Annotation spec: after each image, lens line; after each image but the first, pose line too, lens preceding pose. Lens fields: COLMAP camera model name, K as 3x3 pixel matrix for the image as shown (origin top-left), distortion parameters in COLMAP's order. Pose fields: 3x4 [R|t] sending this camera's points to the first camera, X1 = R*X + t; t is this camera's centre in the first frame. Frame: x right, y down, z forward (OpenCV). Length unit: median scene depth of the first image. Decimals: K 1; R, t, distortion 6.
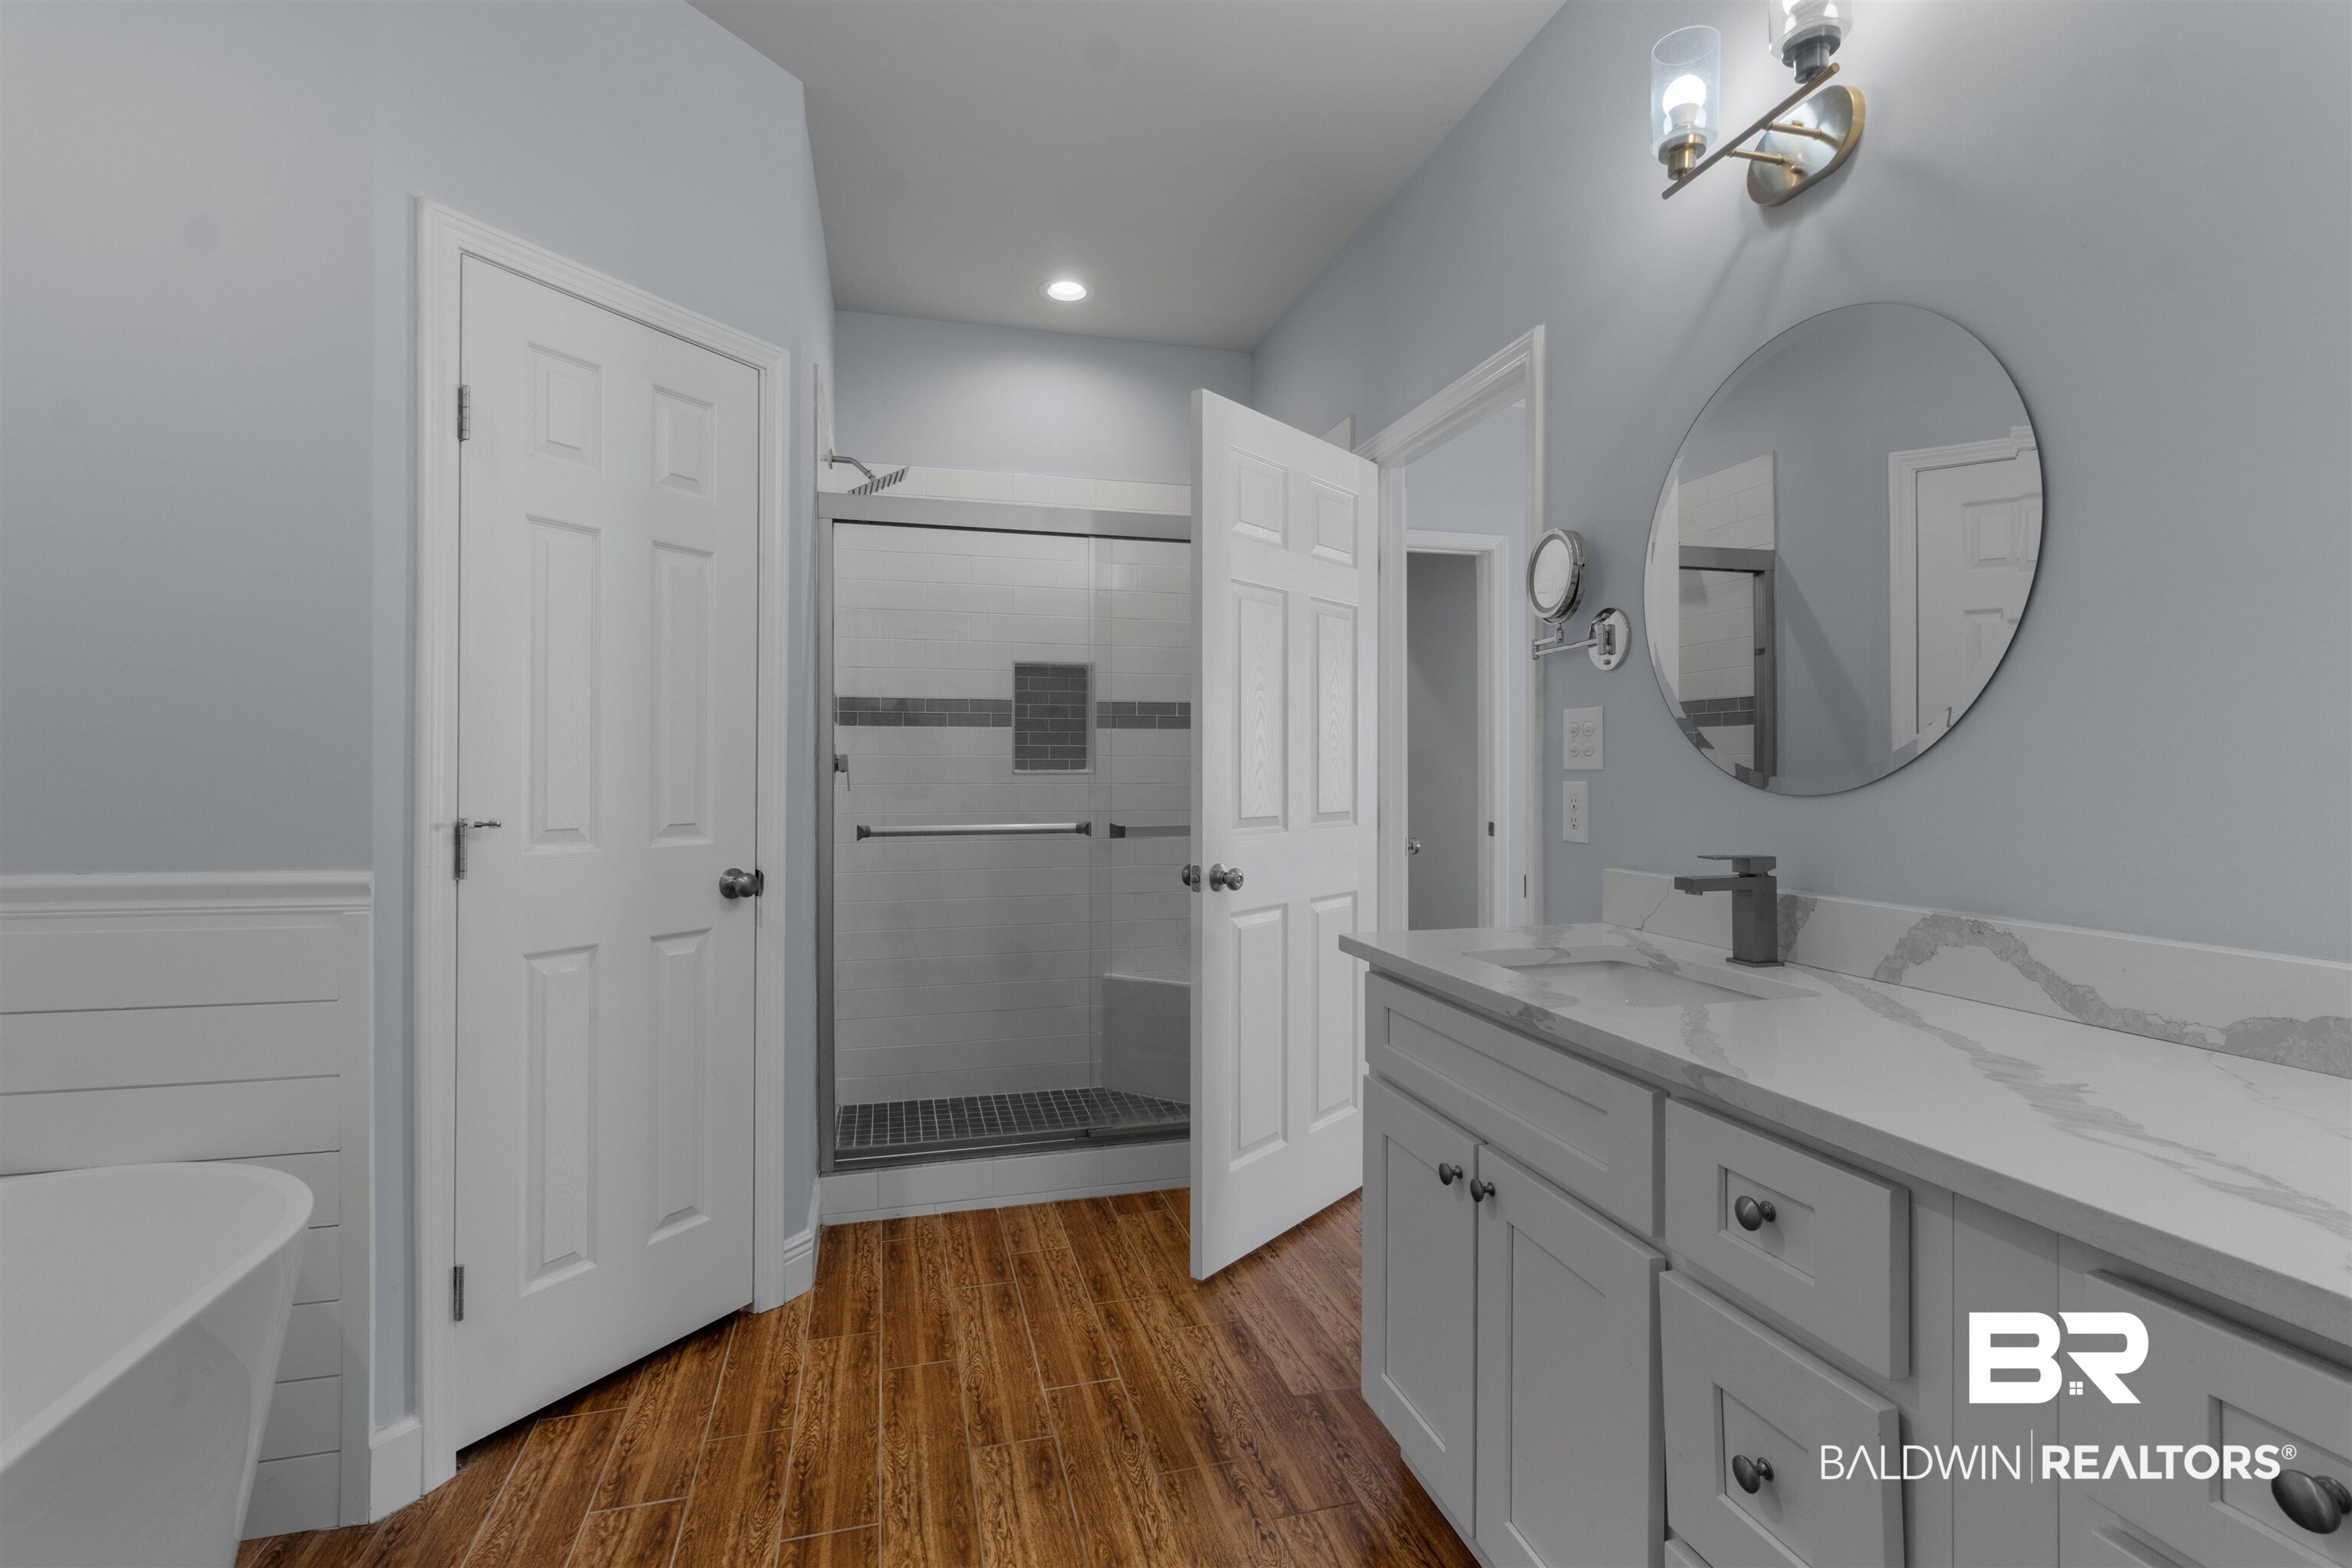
lens RADIAL K [[1090.6, 0, 1177.9], [0, 1090.6, 770.0], [0, 0, 1]] dist [0.010205, -0.000227]
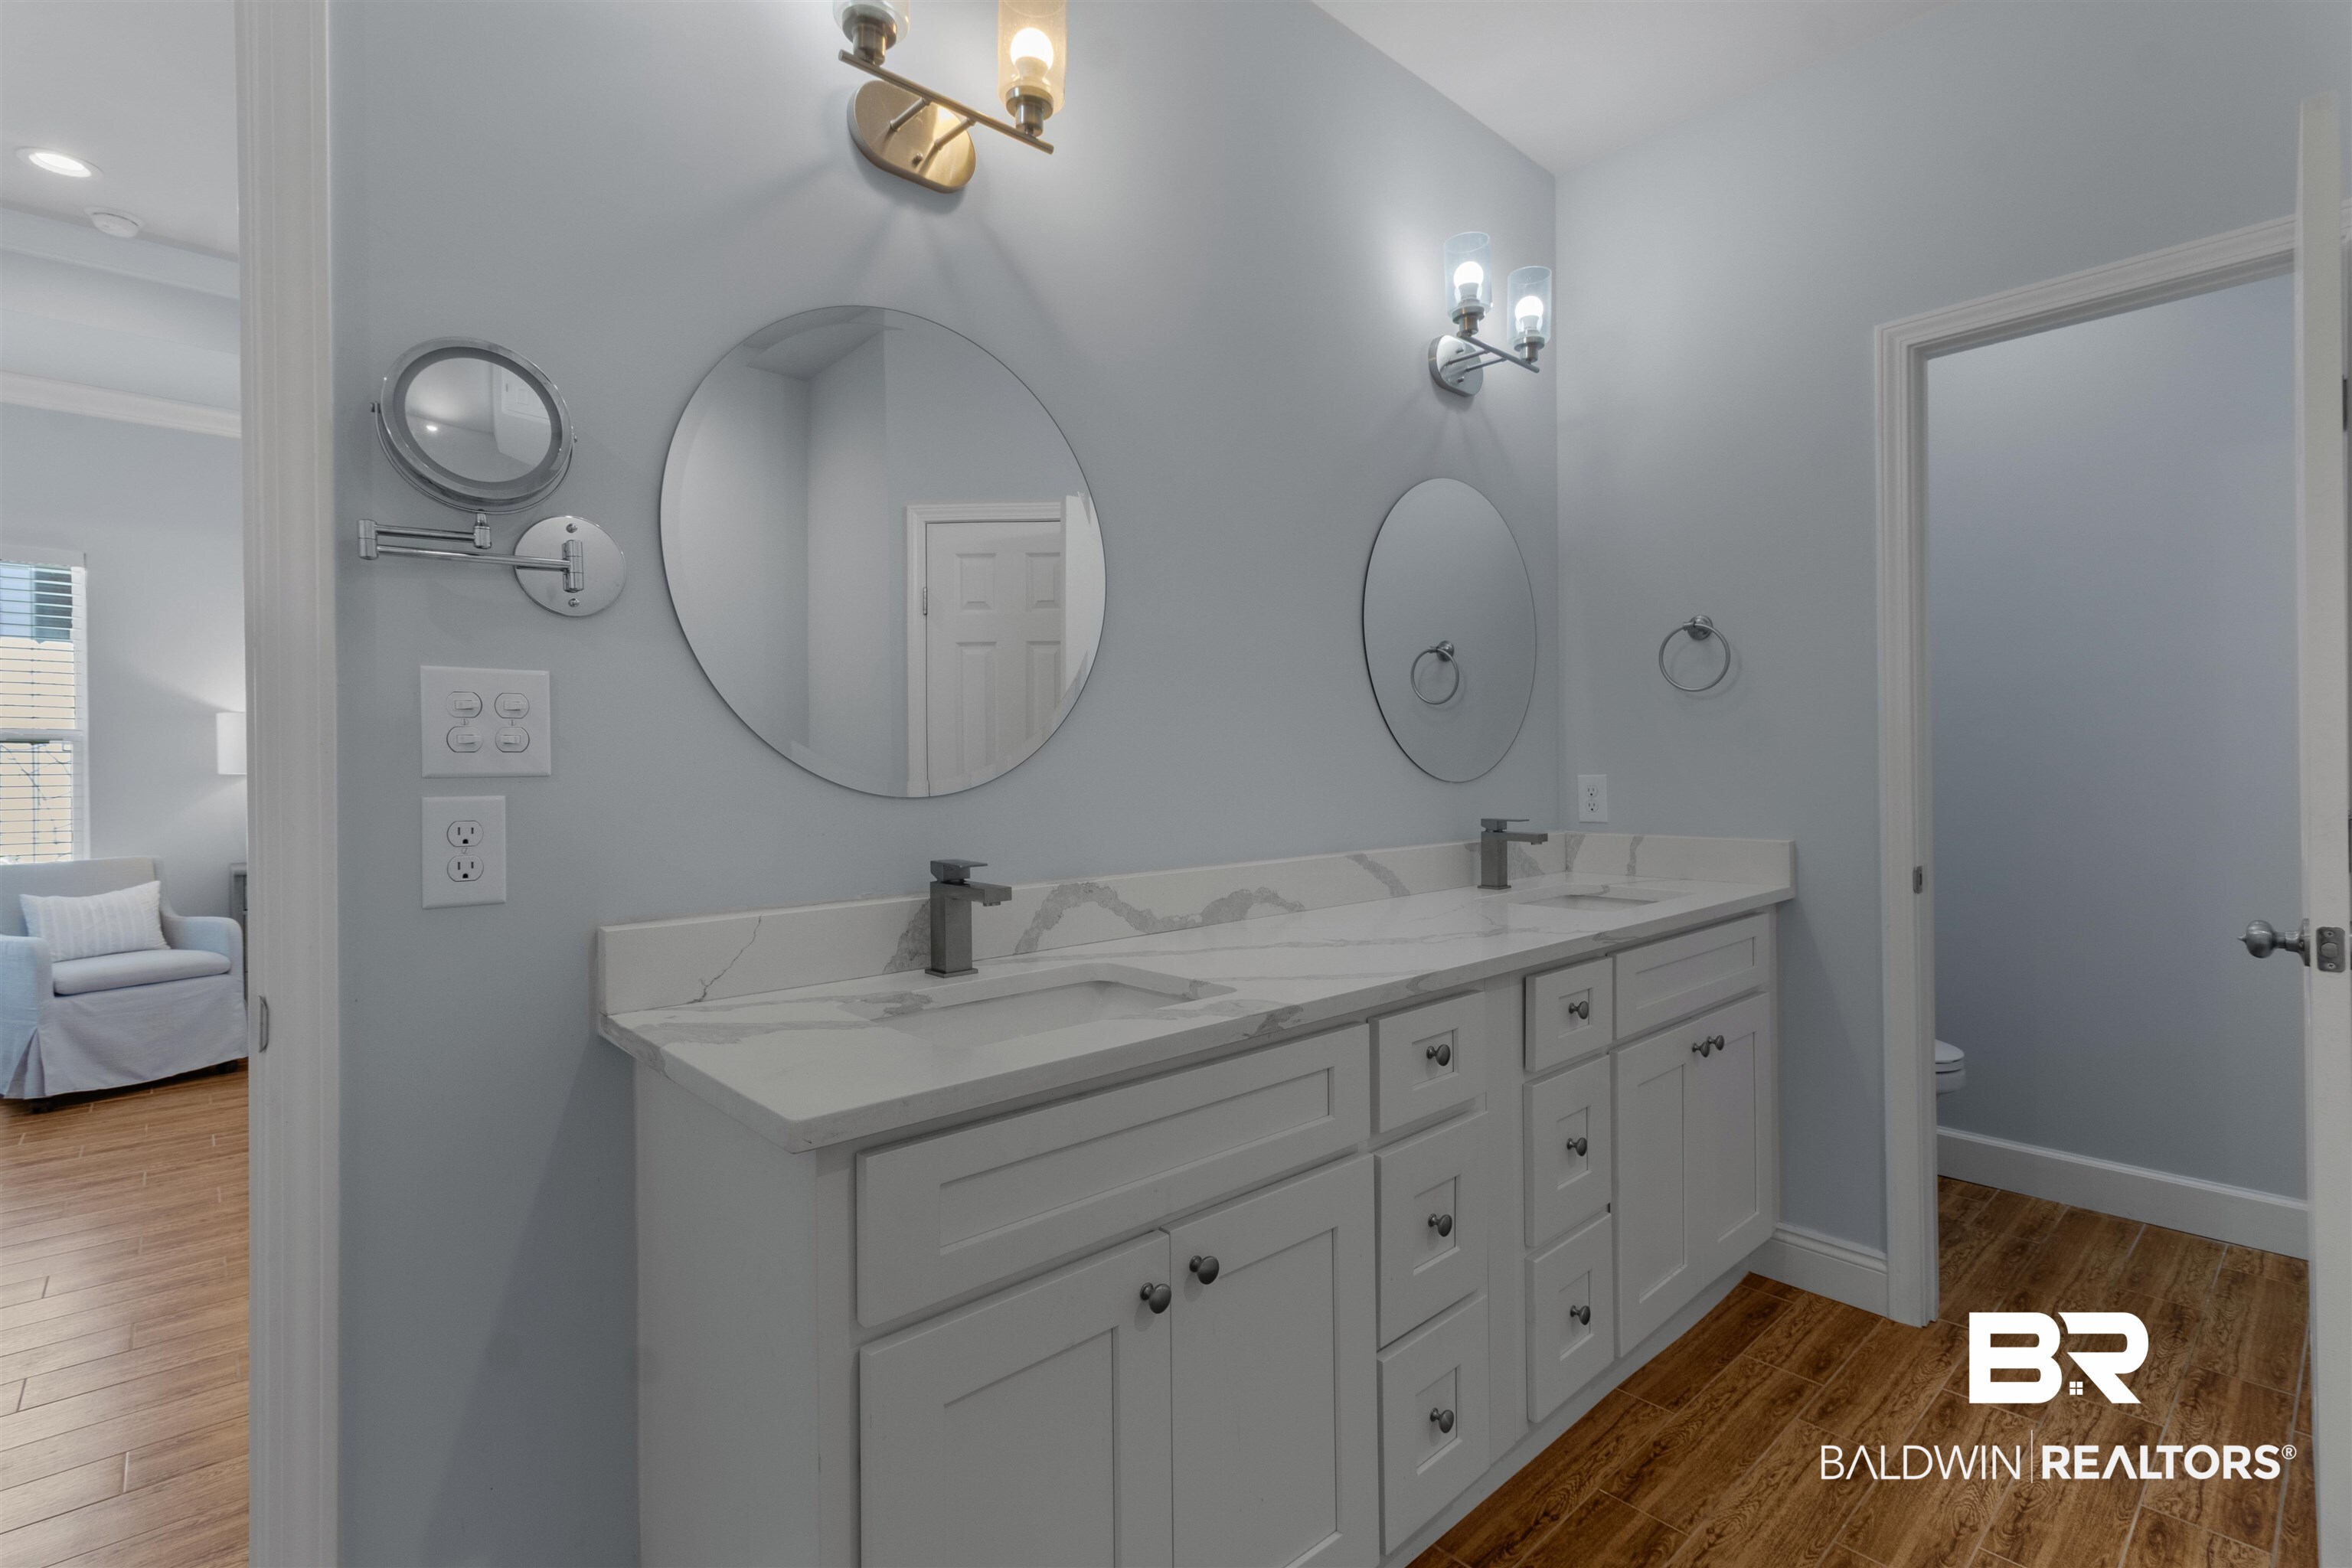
lens RADIAL K [[1090.6, 0, 1176.7], [0, 1090.6, 778.0], [0, 0, 1]] dist [0.010205, -0.000227]
pose [[-0.463407, -0.005190, 0.886131, -0.507554], [0.007718, 0.999921, 0.009893, -0.002933], [-0.886112, 0.011423, -0.463330, 1.549590]]
